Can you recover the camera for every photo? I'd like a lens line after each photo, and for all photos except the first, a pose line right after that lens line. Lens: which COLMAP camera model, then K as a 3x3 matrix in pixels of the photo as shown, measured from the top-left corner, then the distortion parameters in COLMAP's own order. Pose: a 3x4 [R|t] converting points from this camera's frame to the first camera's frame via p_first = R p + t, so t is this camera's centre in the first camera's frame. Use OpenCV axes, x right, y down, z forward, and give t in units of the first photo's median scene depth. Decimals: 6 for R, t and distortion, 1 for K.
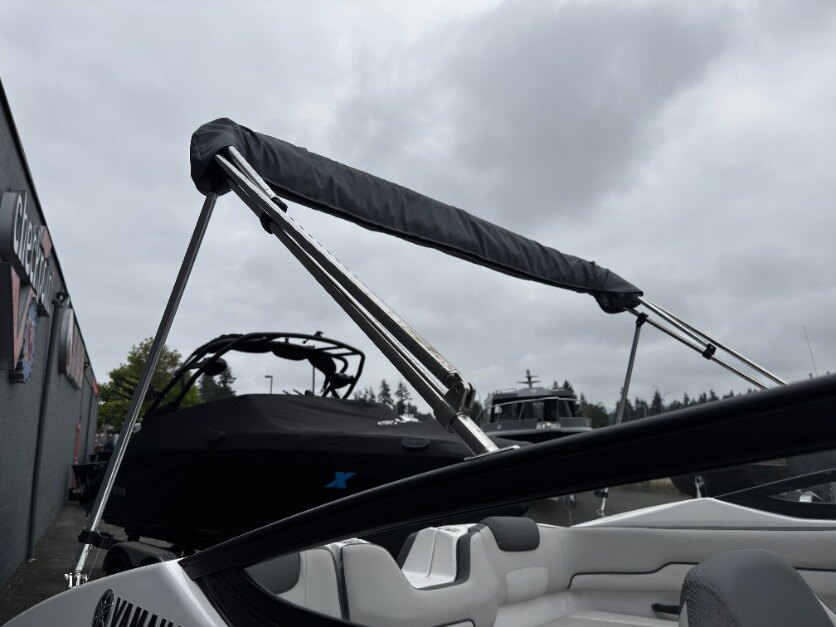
lens RADIAL K [[589.1, 0, 417.8], [0, 589.1, 301.8], [0, 0, 1]] dist [0.041519, -0.053651]
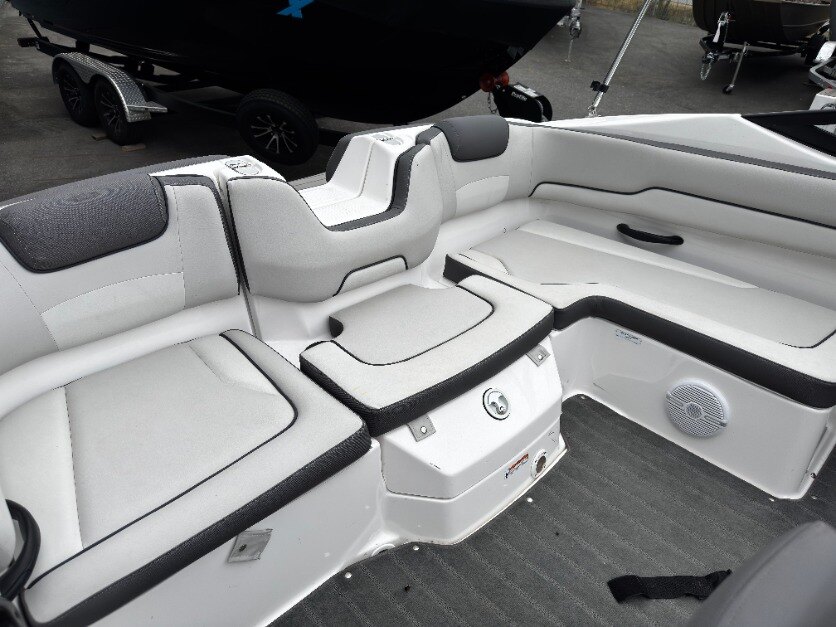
lens RADIAL K [[589.1, 0, 417.8], [0, 589.1, 301.8], [0, 0, 1]] dist [0.041519, -0.053651]
pose [[0.998099, 0.054372, 0.029027, 0.037022], [-0.058720, 0.695690, 0.715938, -0.012247], [0.018733, -0.716281, 0.697560, 0.143477]]
